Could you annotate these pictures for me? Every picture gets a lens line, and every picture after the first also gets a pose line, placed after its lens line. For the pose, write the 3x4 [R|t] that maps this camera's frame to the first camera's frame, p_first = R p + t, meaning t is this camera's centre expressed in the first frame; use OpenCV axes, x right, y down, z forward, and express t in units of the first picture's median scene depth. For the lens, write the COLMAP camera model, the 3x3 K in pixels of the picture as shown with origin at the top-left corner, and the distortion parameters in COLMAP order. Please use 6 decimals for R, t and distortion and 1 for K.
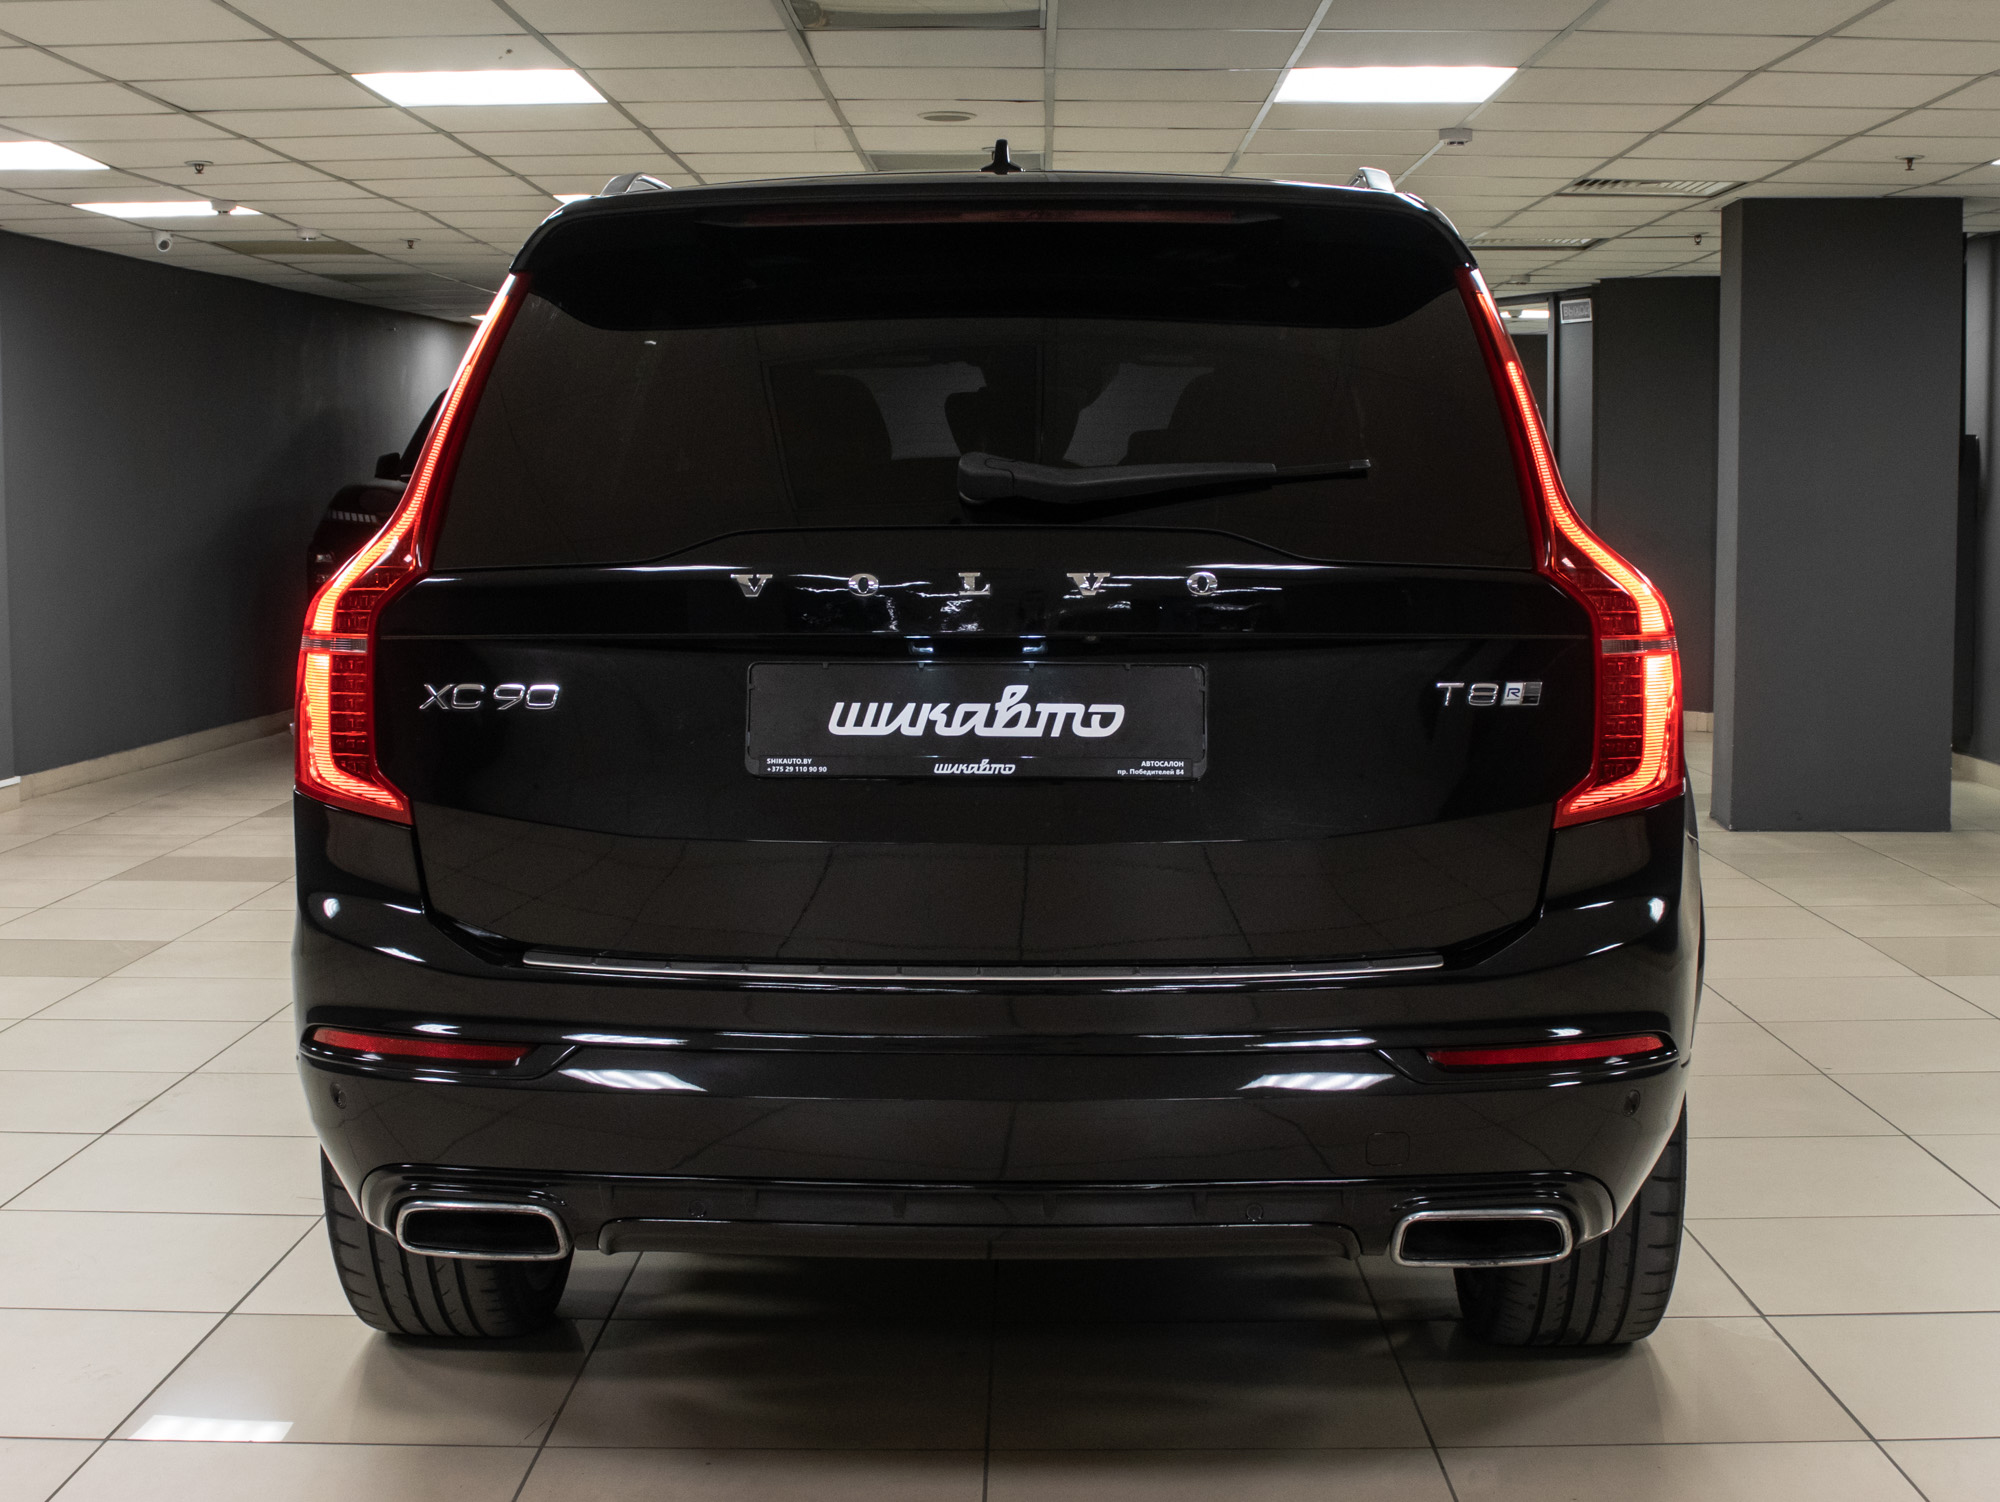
lens RADIAL K [[2765.9, 0, 1013.3], [0, 2765.9, 743.8], [0, 0, 1]] dist [-0.115799, 0.000000]
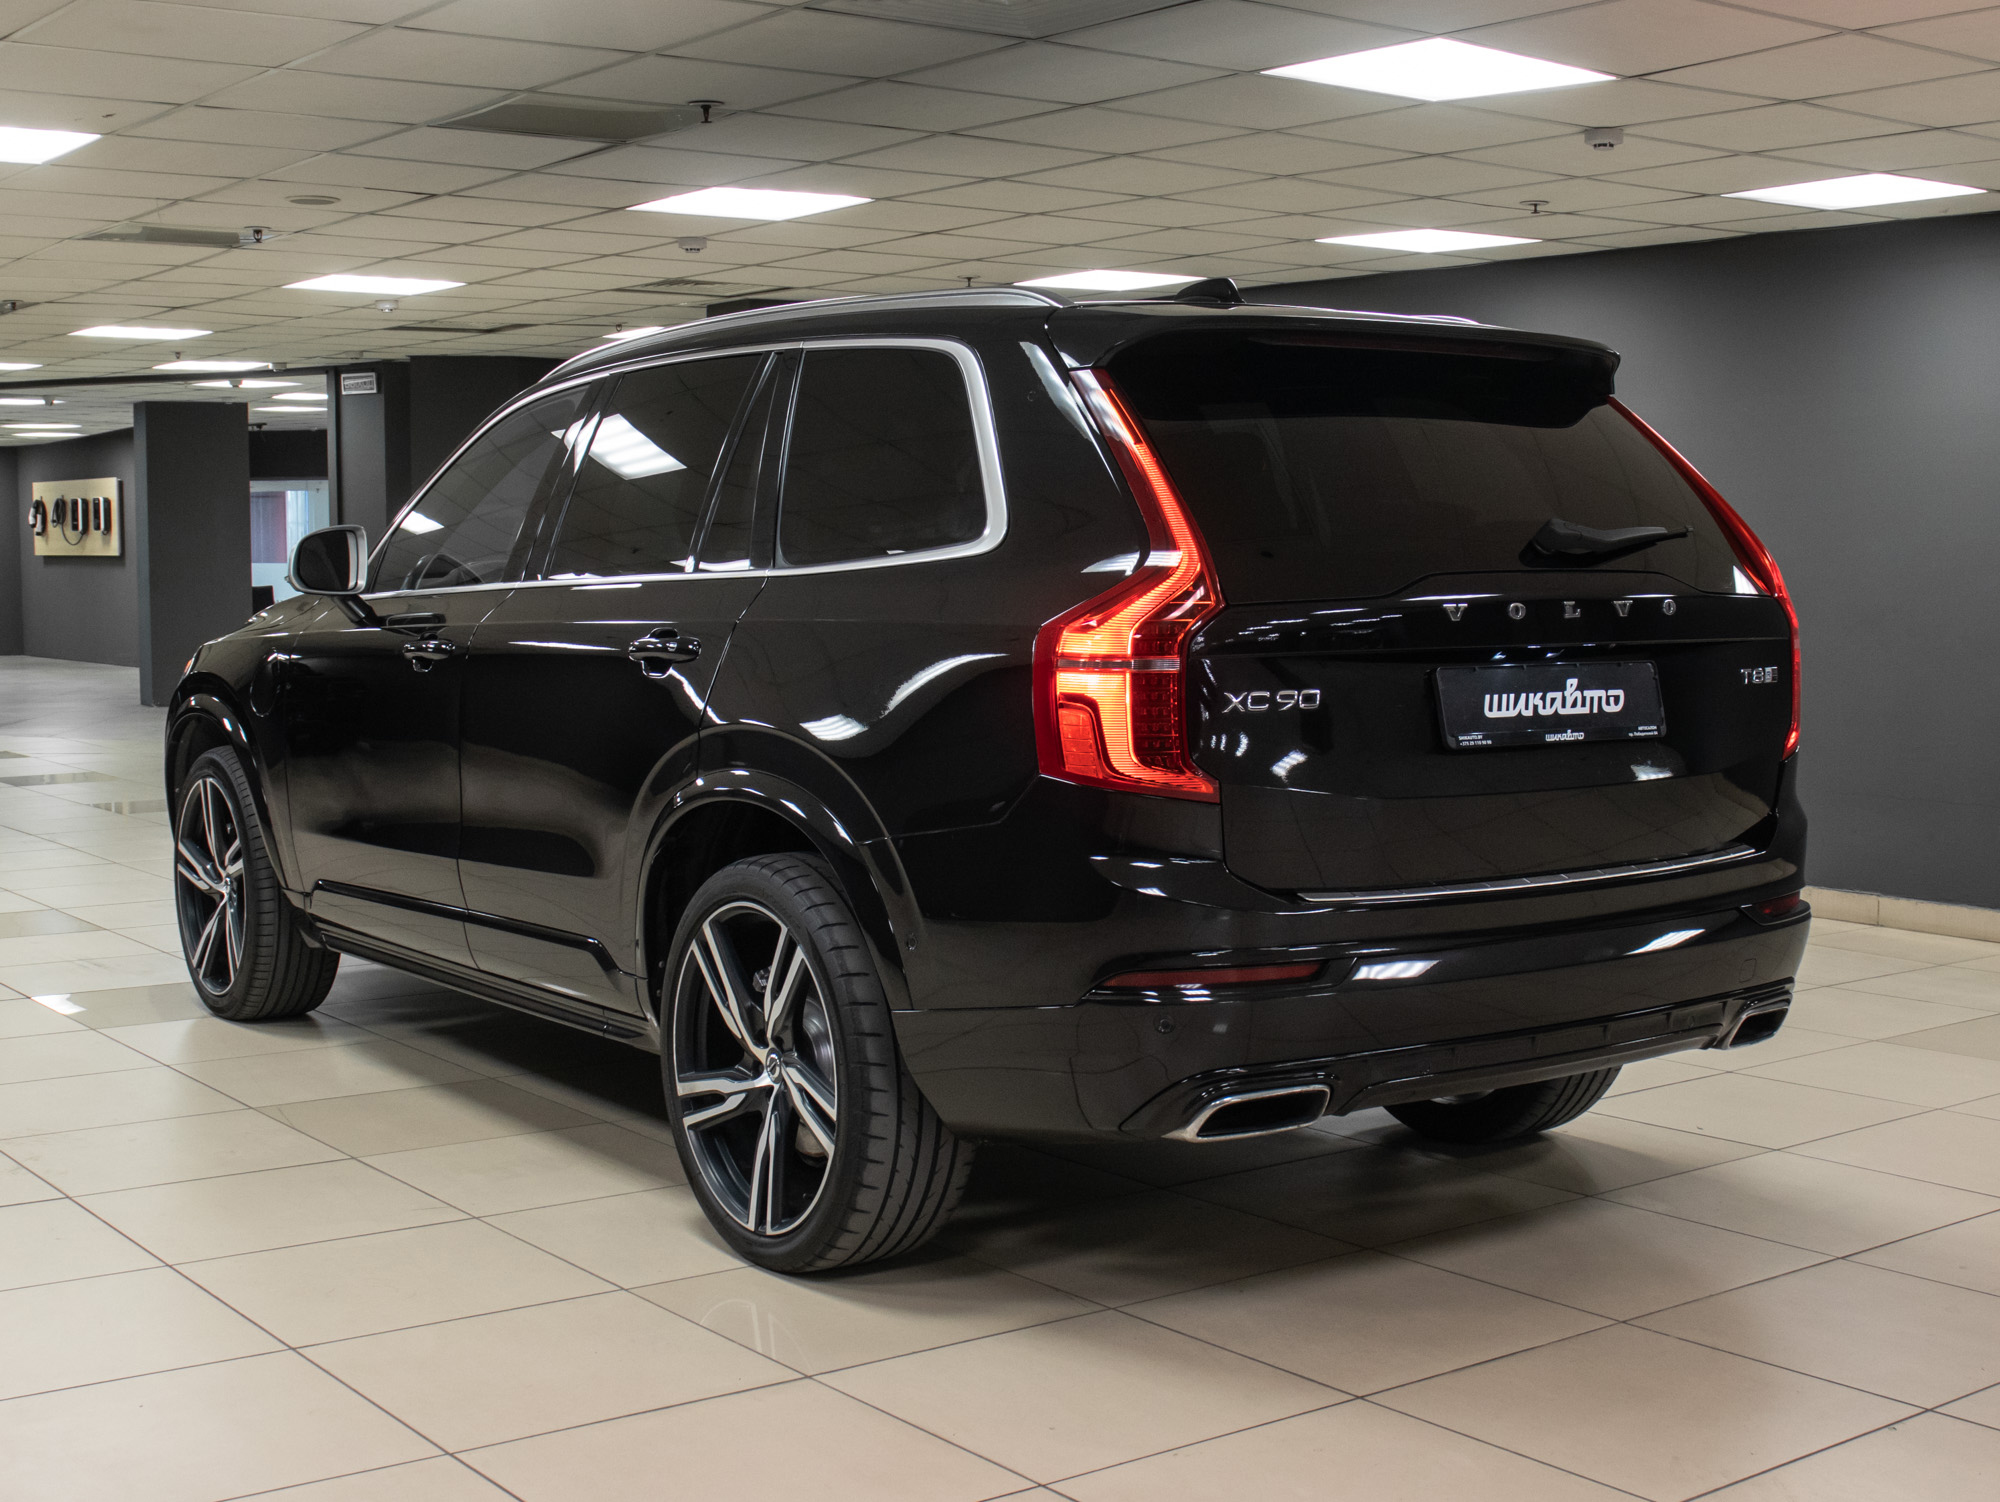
lens RADIAL K [[2590.8, 0, 1002.3], [0, 2590.8, 759.1], [0, 0, 1]] dist [0.072406, 0.000000]
pose [[0.796746, -0.048440, 0.602370, -1.063895], [0.055306, 0.998444, 0.007137, -0.005255], [-0.601779, 0.027628, 0.798185, 0.090356]]
